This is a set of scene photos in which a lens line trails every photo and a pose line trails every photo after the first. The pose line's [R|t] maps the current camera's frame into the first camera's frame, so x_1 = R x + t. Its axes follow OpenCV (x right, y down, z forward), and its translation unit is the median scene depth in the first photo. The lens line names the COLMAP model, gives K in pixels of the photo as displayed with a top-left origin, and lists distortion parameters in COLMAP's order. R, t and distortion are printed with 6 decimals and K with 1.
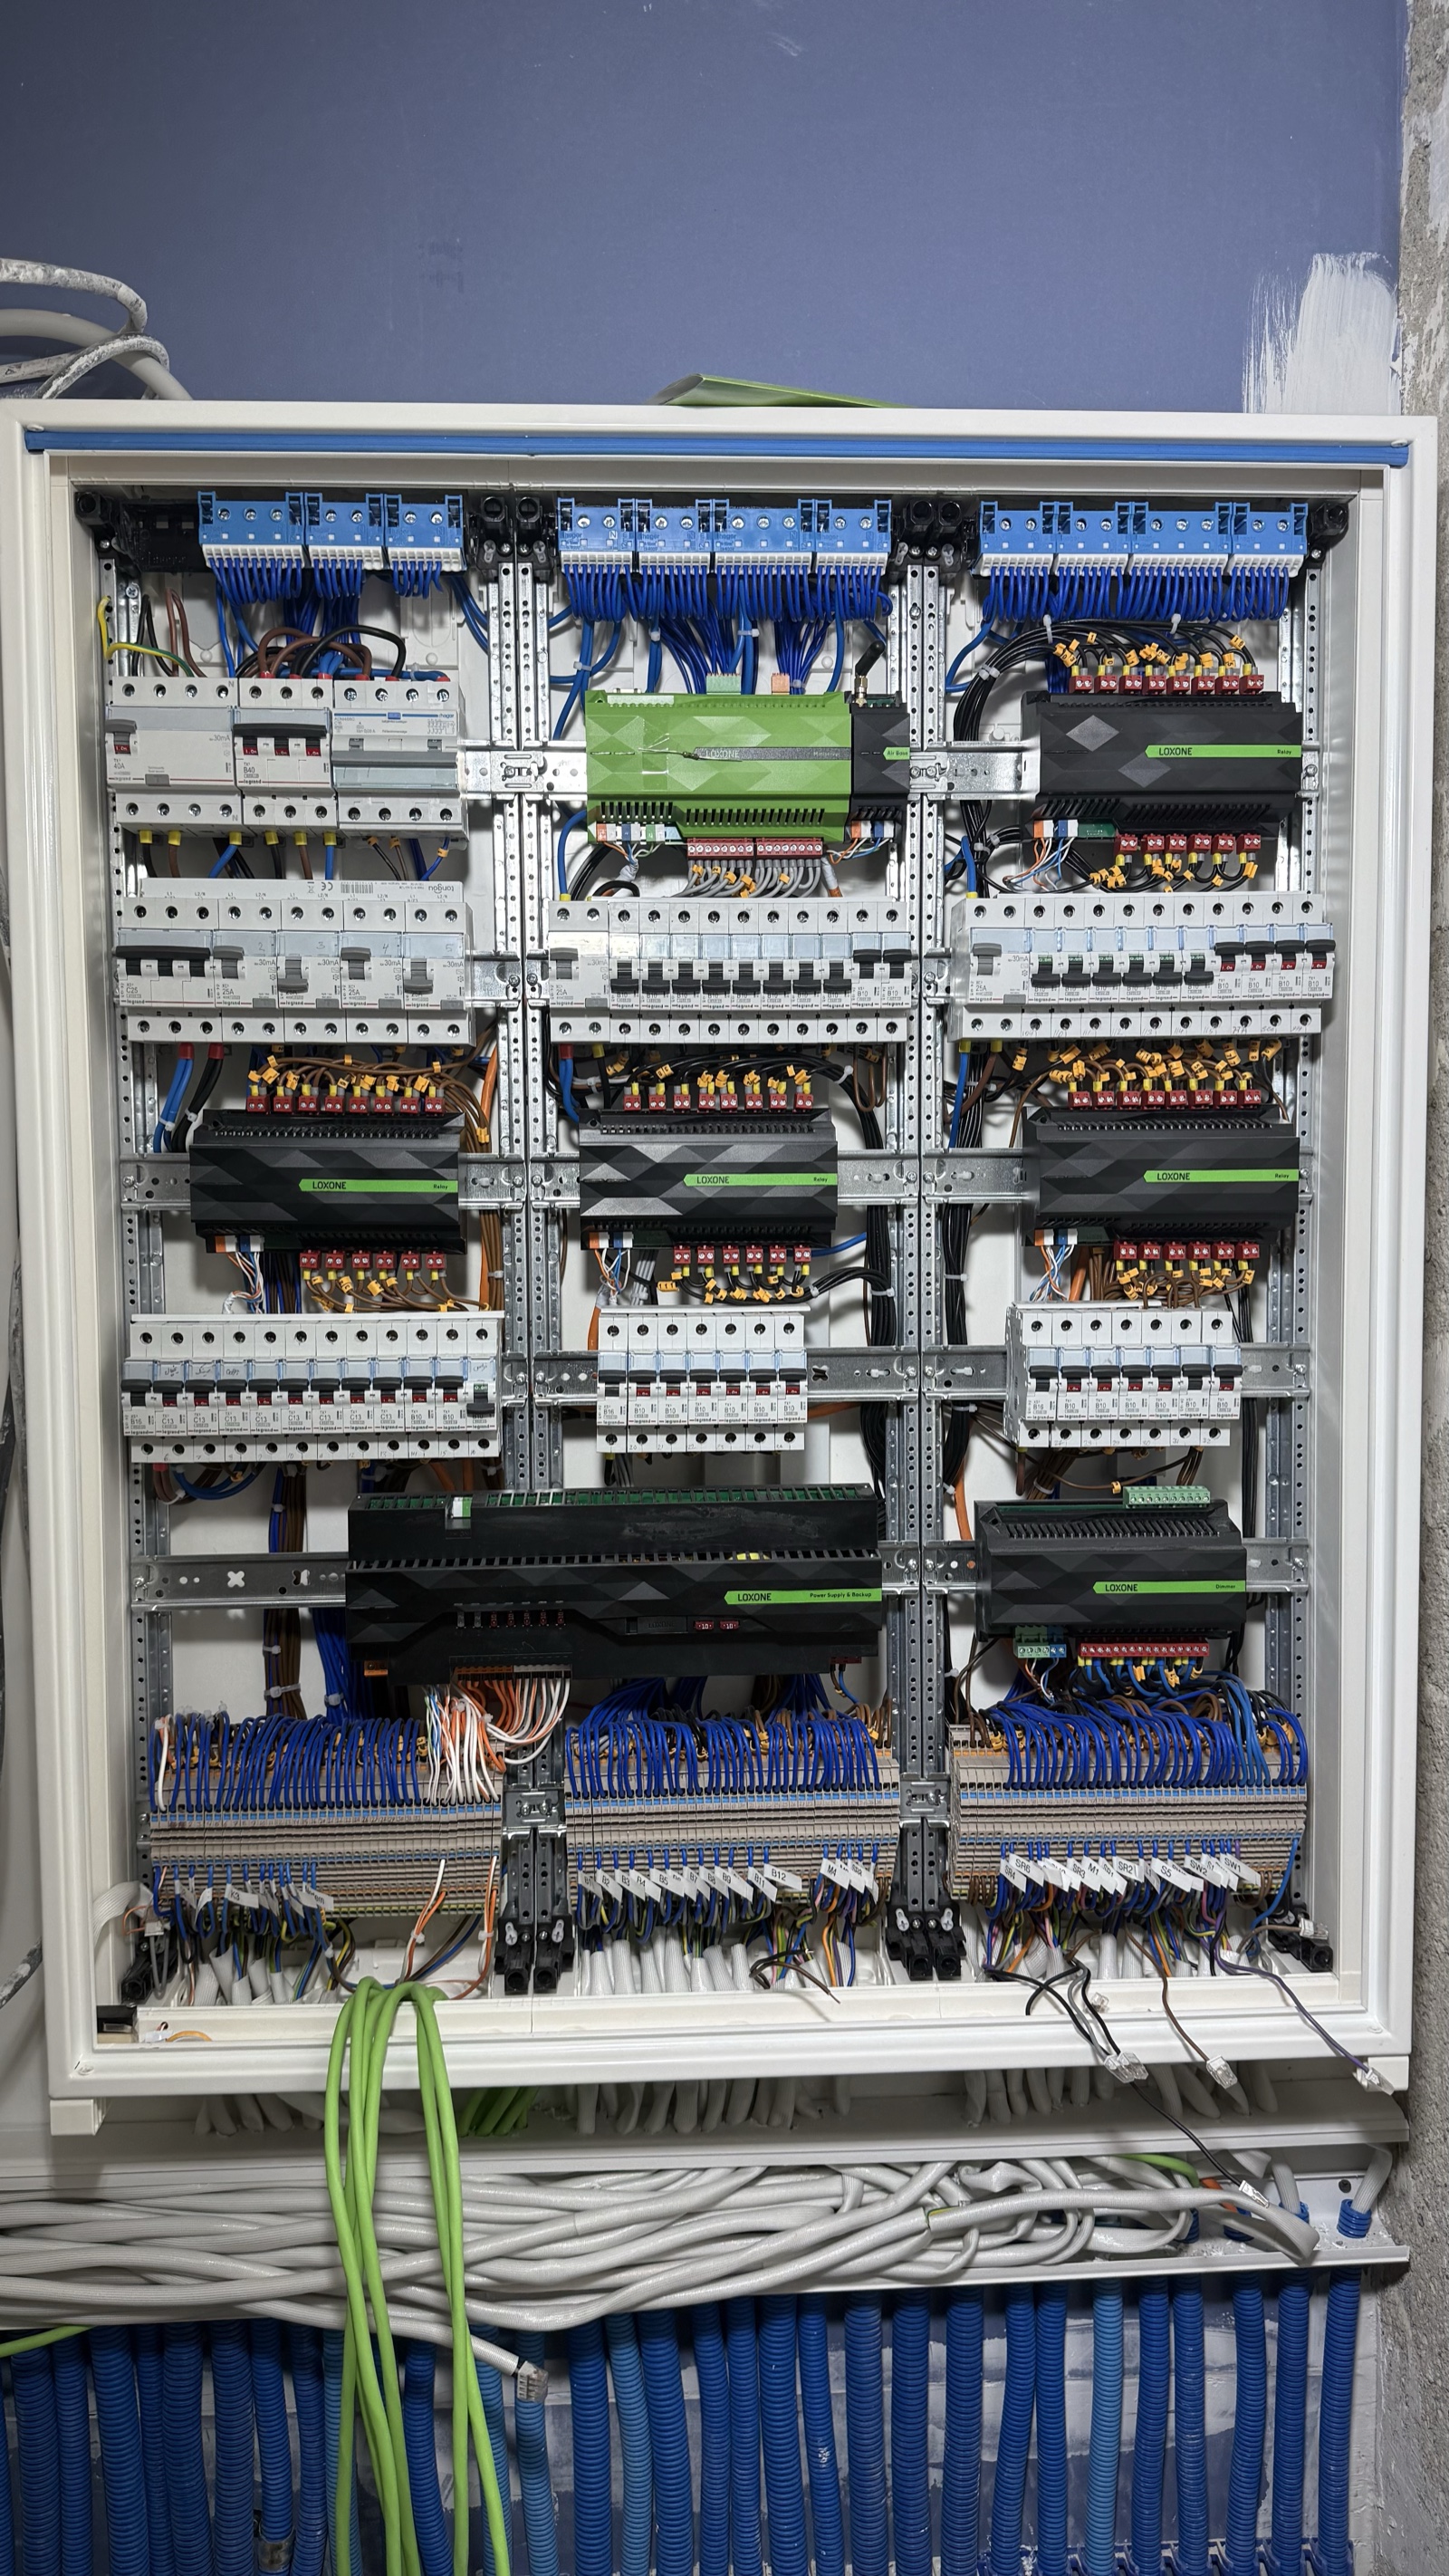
lens RADIAL K [[1883.8, 0, 701.2], [0, 1883.8, 1268.5], [0, 0, 1]] dist [0.037576, -0.073551]
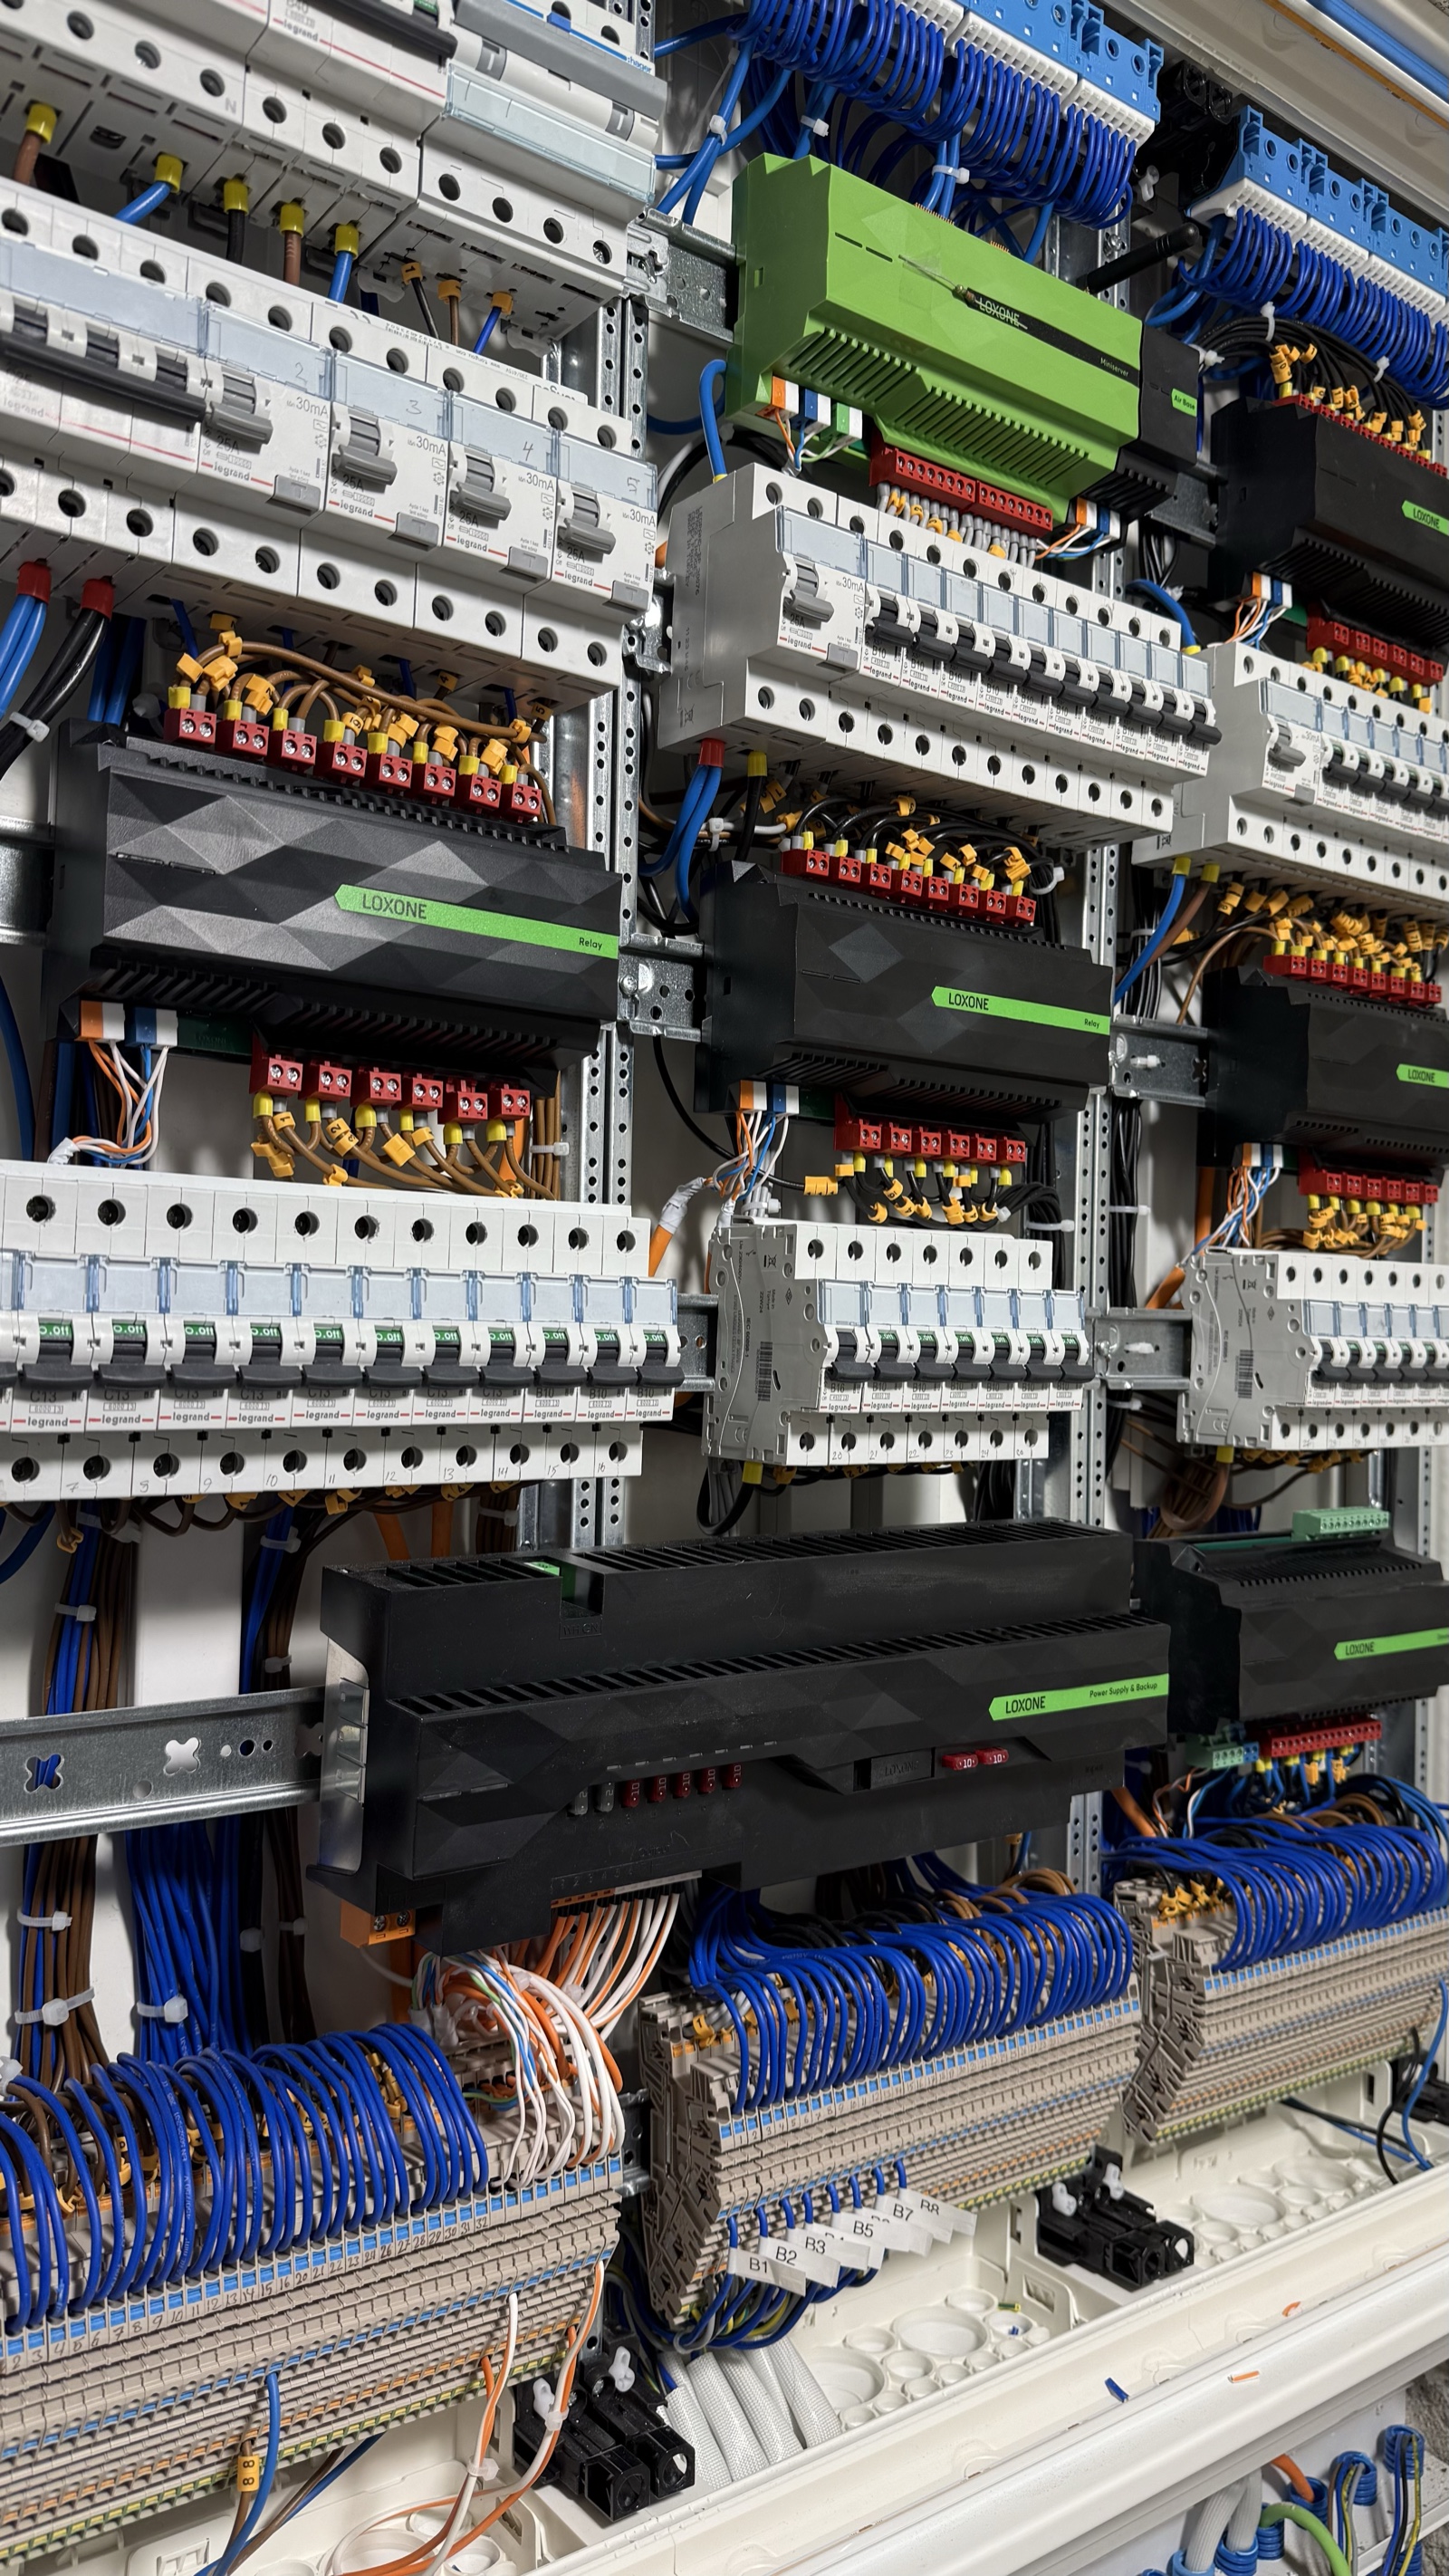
lens RADIAL K [[1883.8, 0, 766.5], [0, 1883.8, 1289.5], [0, 0, 1]] dist [0.037576, -0.073551]
pose [[0.825096, 0.037094, 0.563774, -0.367528], [0.011929, 0.996476, -0.083022, 0.090658], [-0.564867, 0.075226, 0.821746, 0.528084]]
